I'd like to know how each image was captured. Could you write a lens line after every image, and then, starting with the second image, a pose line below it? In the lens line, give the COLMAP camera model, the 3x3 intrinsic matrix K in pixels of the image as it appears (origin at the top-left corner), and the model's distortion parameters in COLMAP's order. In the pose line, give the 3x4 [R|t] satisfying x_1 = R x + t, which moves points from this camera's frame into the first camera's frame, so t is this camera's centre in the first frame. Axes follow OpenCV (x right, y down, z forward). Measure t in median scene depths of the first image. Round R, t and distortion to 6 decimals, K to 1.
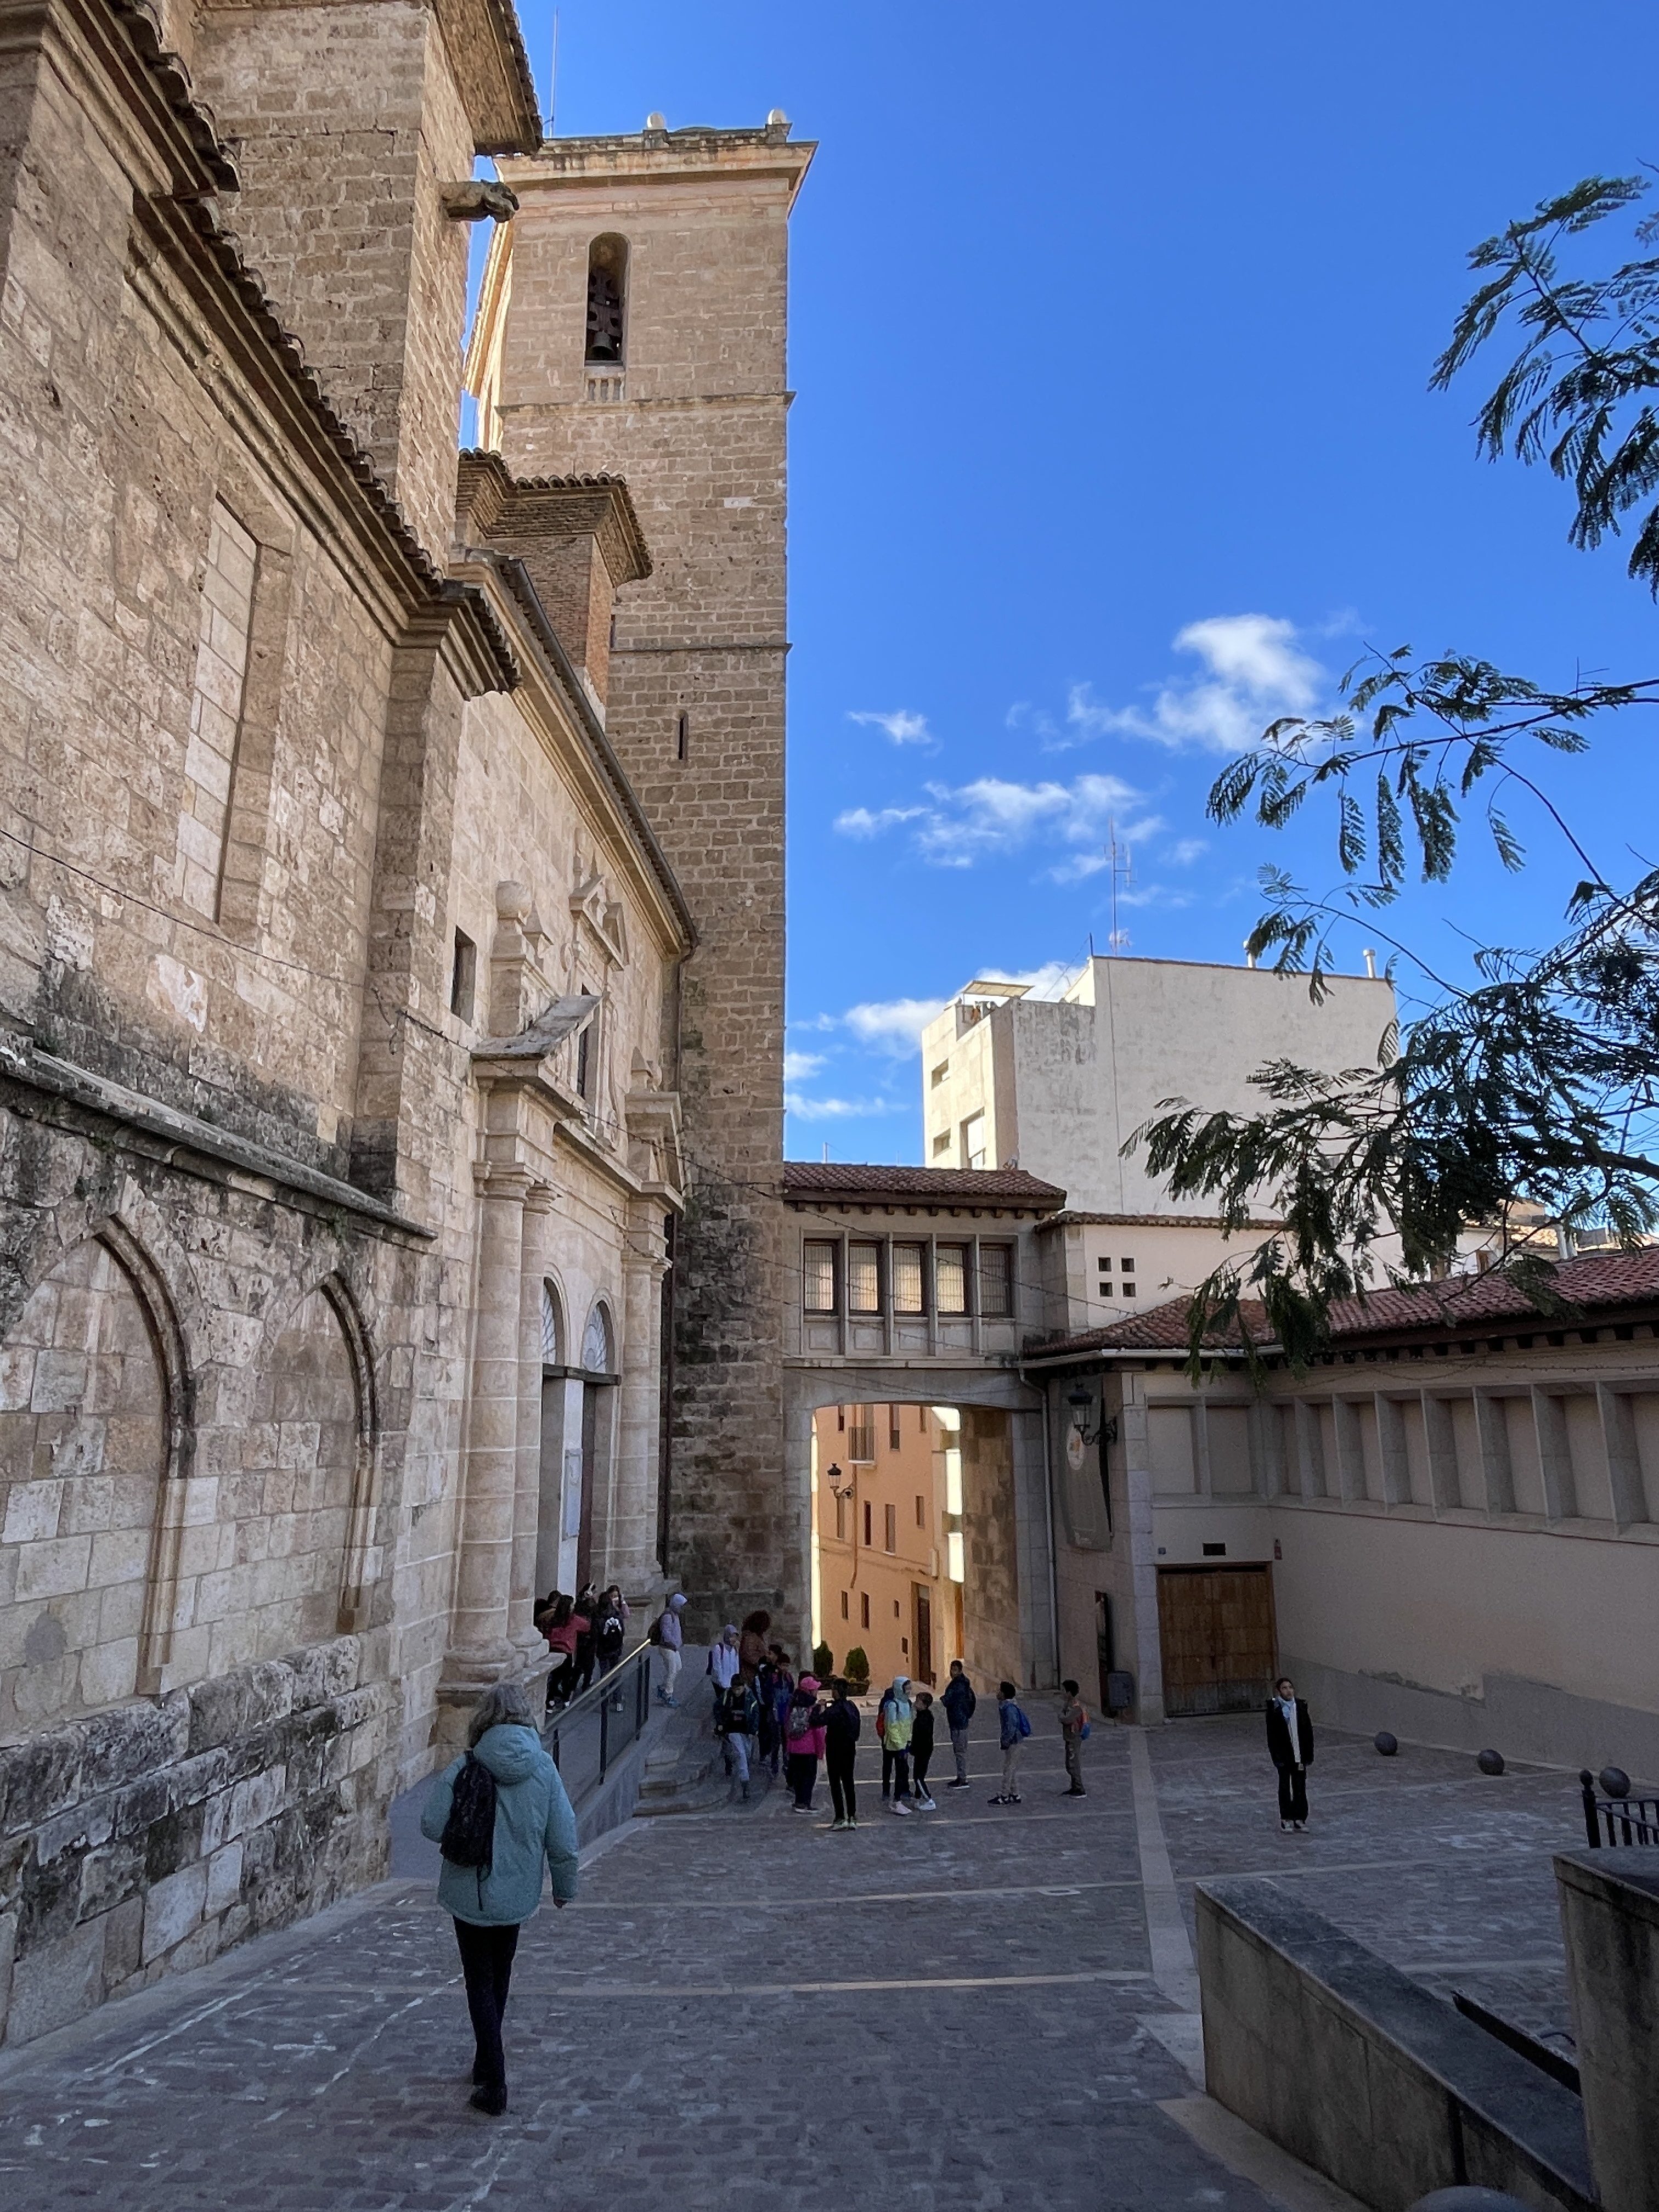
lens RADIAL K [[1335.7, 0, 830.9], [0, 1335.7, 1102.9], [0, 0, 1]] dist [0.002119, -0.000070]
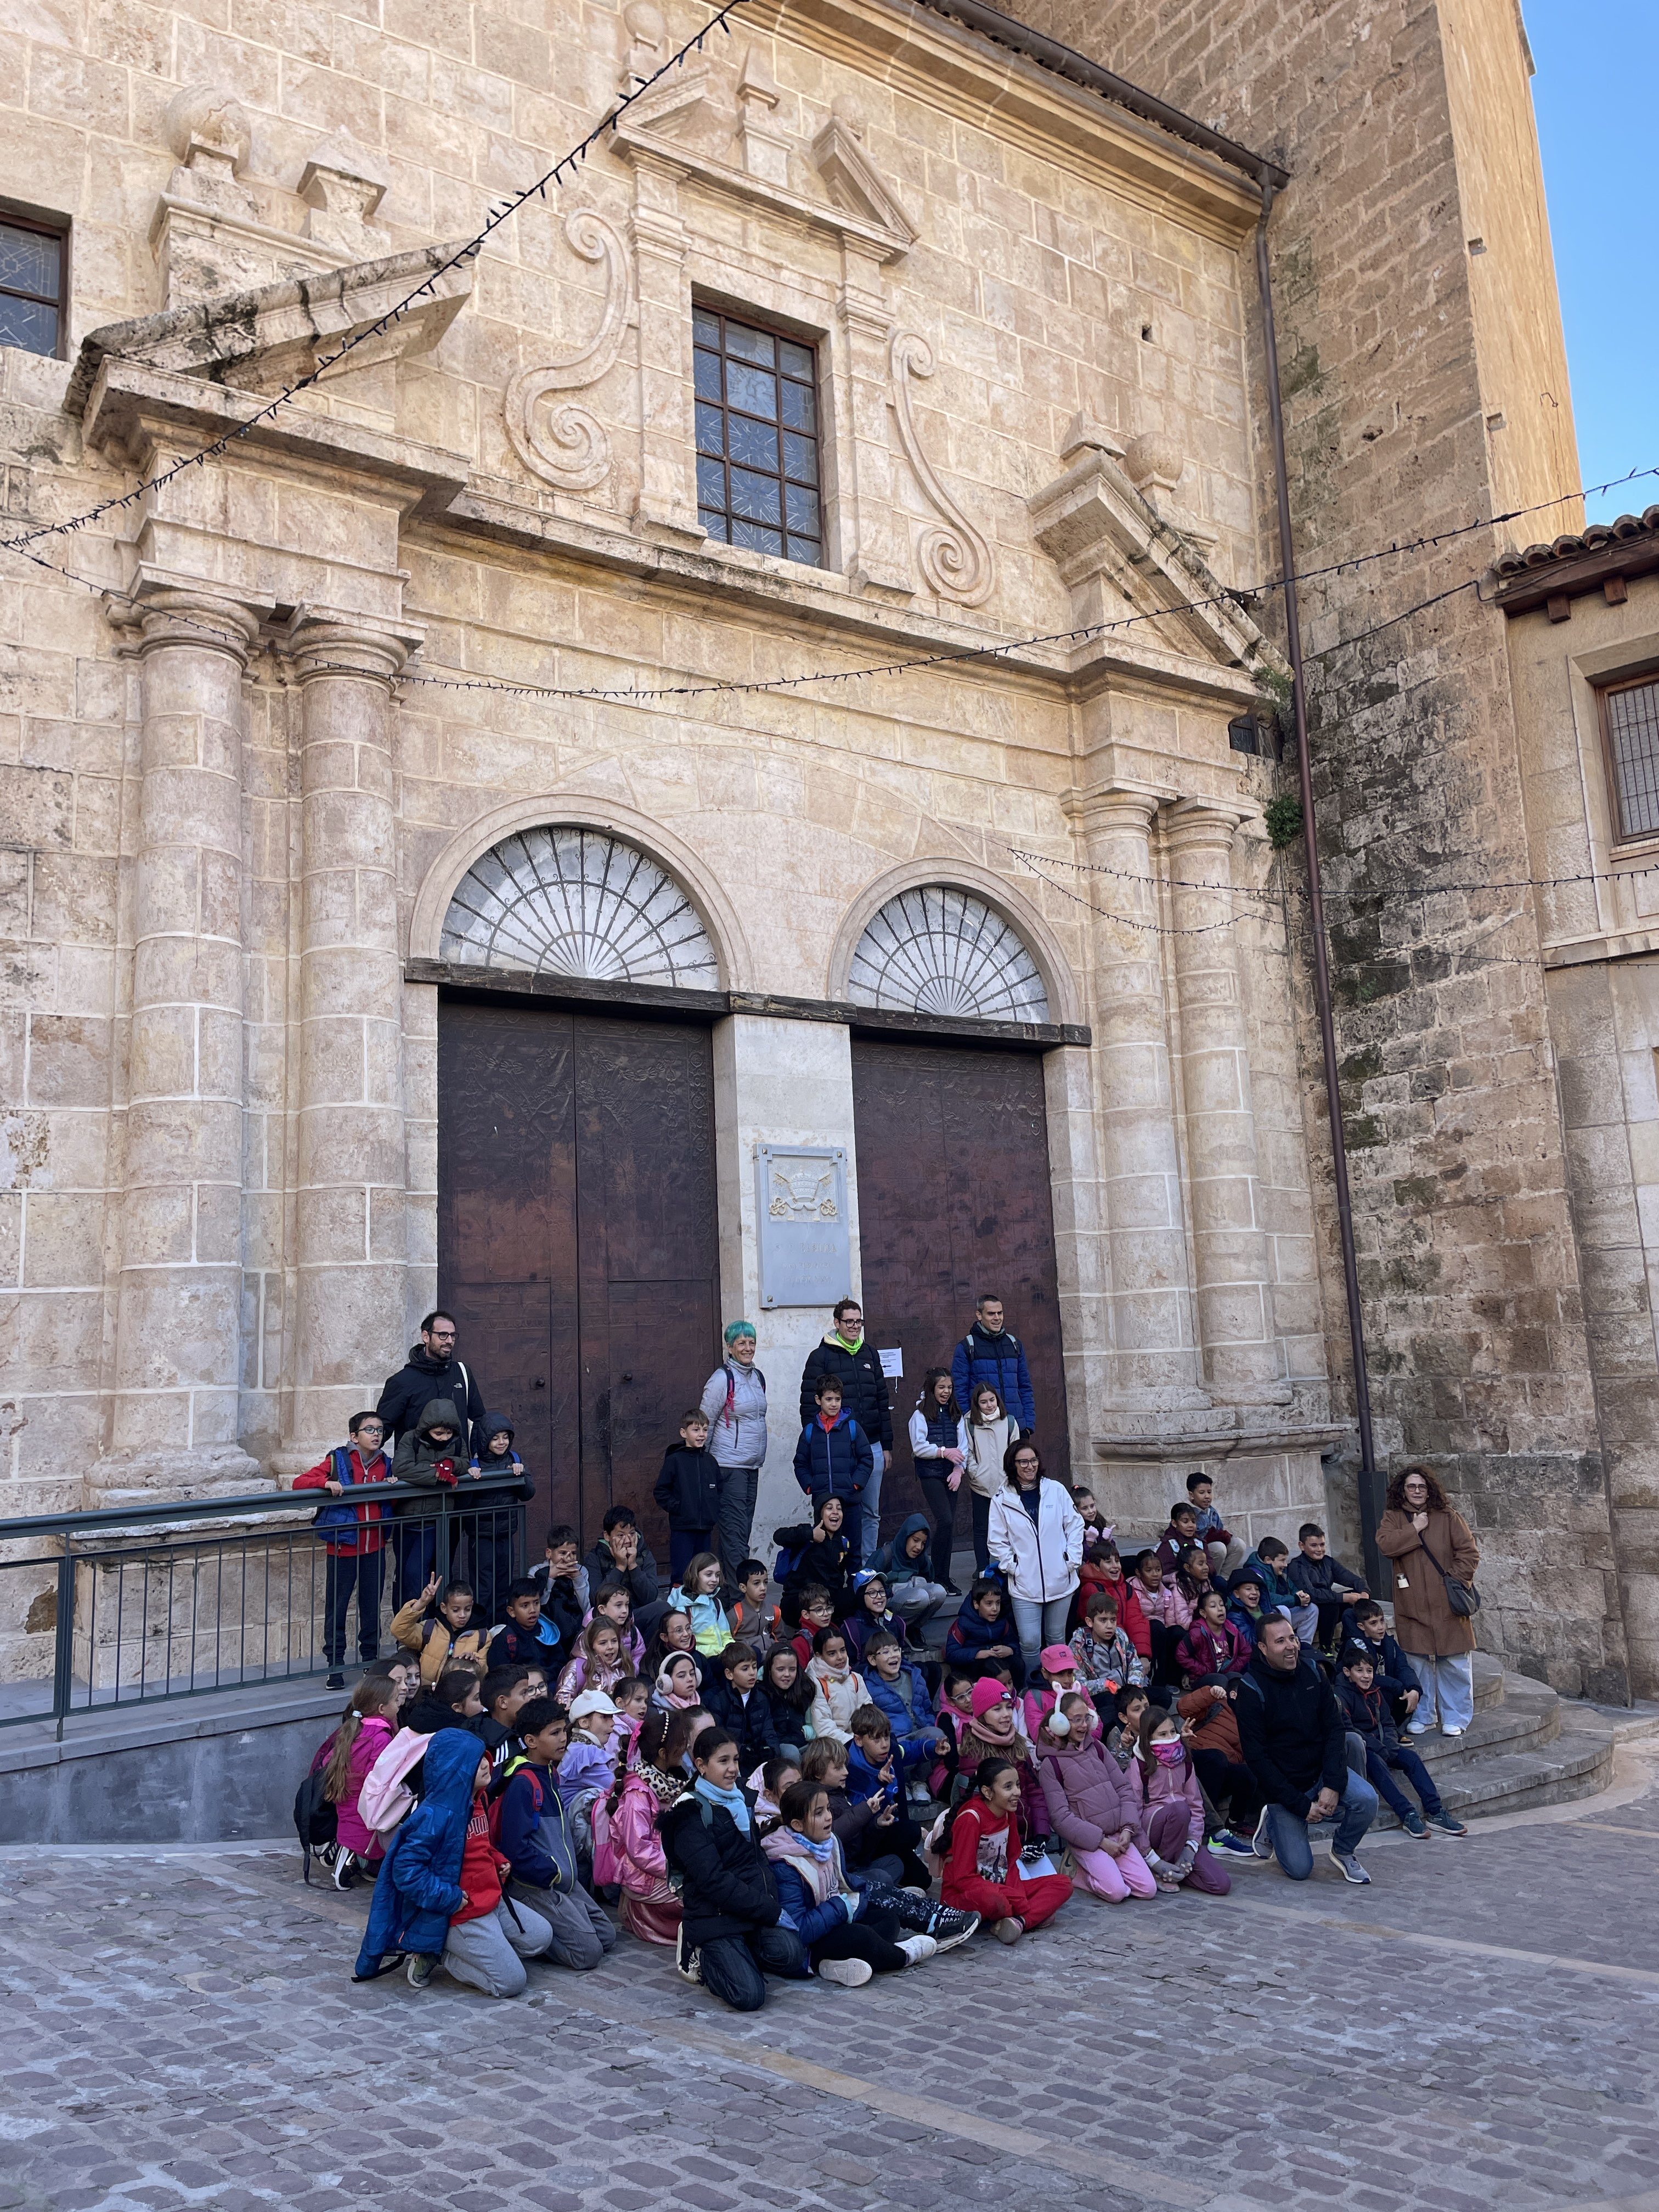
lens RADIAL K [[1683.3, 0, 828.7], [0, 1683.3, 1109.8], [0, 0, 1]] dist [0.014573, -0.009481]
pose [[0.599799, -0.146773, -0.786574, 0.256881], [0.227668, 0.973705, -0.008084, 0.195537], [0.767078, -0.174229, 0.617443, 0.466328]]
